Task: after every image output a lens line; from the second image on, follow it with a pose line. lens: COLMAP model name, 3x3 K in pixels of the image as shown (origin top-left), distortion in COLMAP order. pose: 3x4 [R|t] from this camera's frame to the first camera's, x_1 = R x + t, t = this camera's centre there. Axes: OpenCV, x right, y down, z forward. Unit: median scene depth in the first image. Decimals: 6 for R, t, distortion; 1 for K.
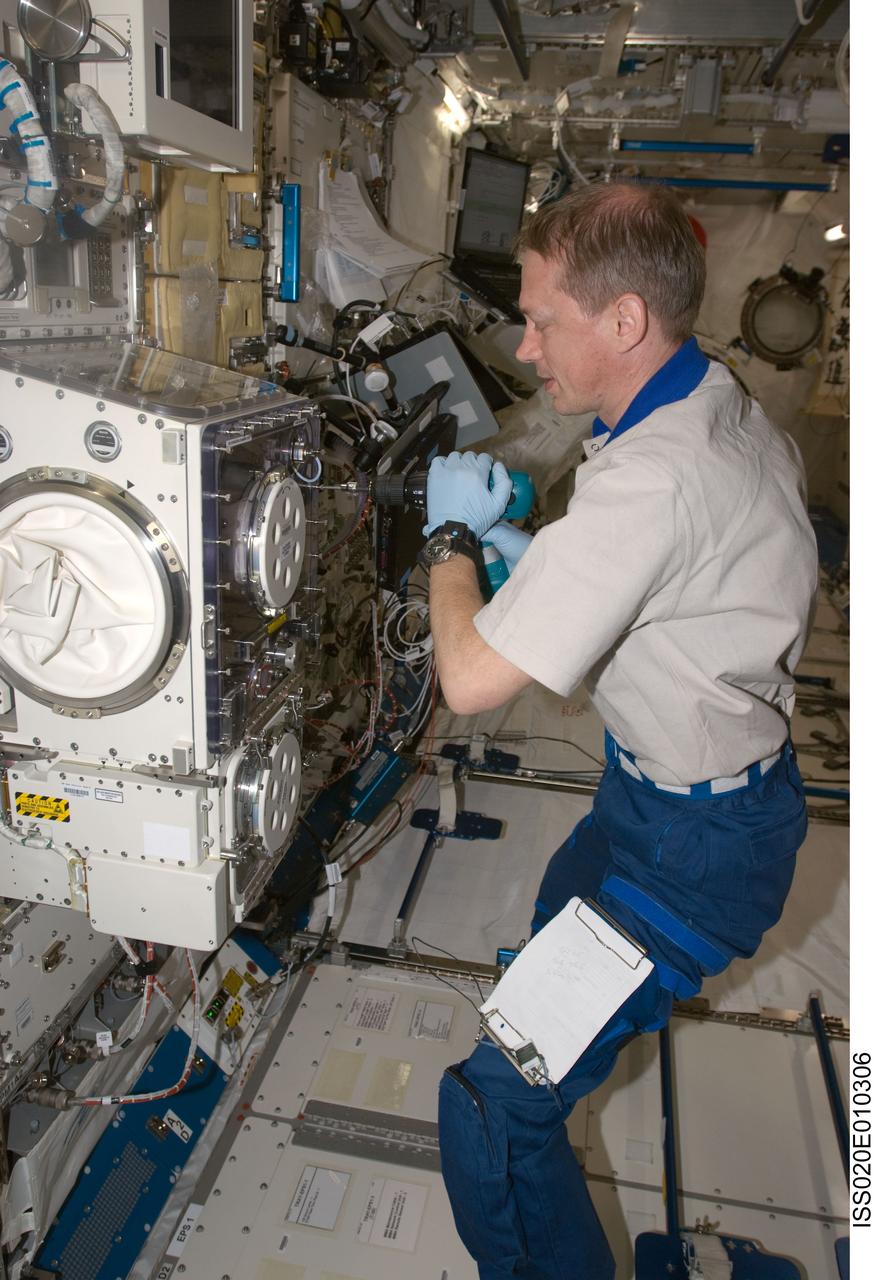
lens RADIAL K [[988.6, 0, 421.2], [0, 988.6, 643.4], [0, 0, 1]] dist [-0.060386, 0.011912]
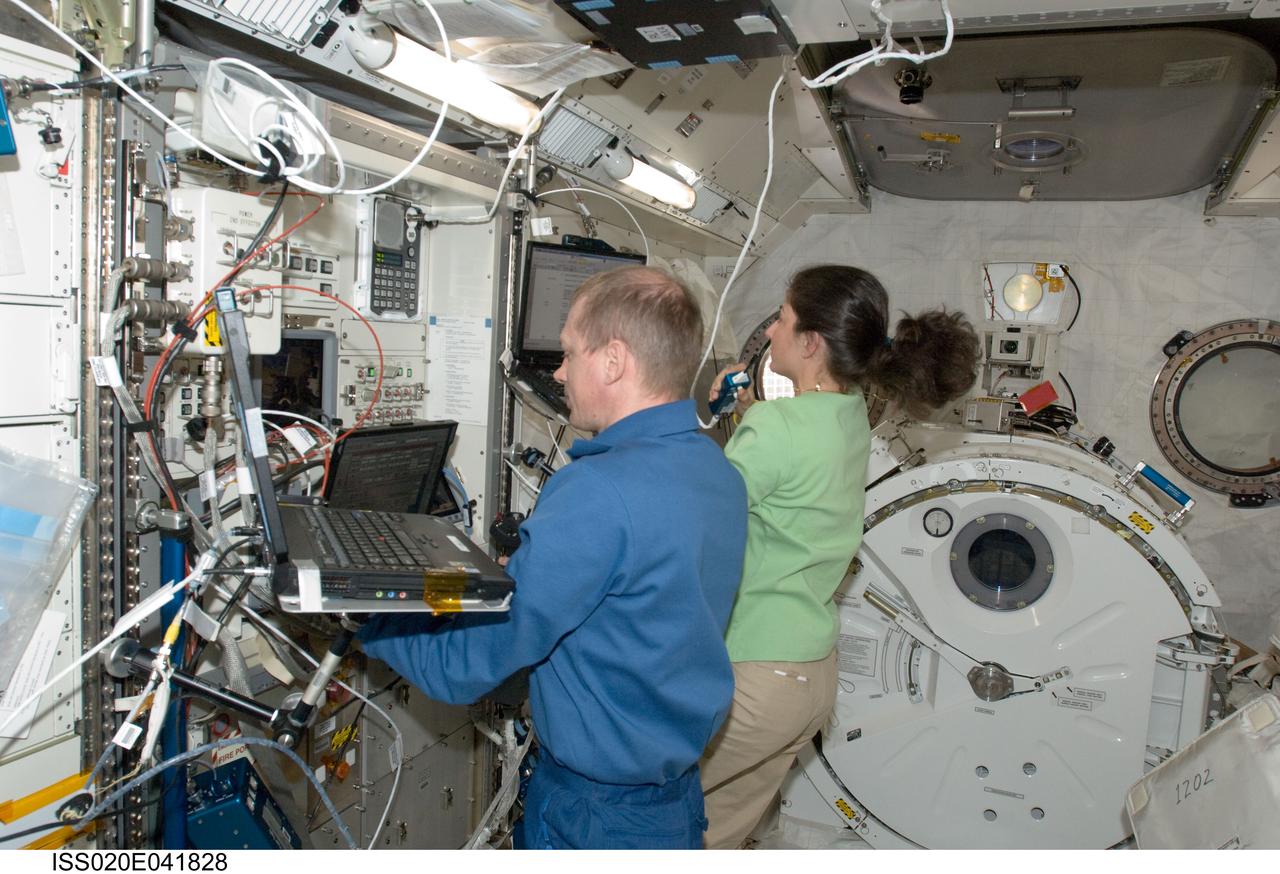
lens RADIAL K [[988.6, 0, 640.0], [0, 988.6, 437.0], [0, 0, 1]] dist [-0.060386, 0.011912]
pose [[0.985865, 0.018514, -0.166516, 0.557110], [-0.058323, 0.969637, -0.237493, -0.676769], [0.157063, 0.243848, 0.957011, 1.775137]]
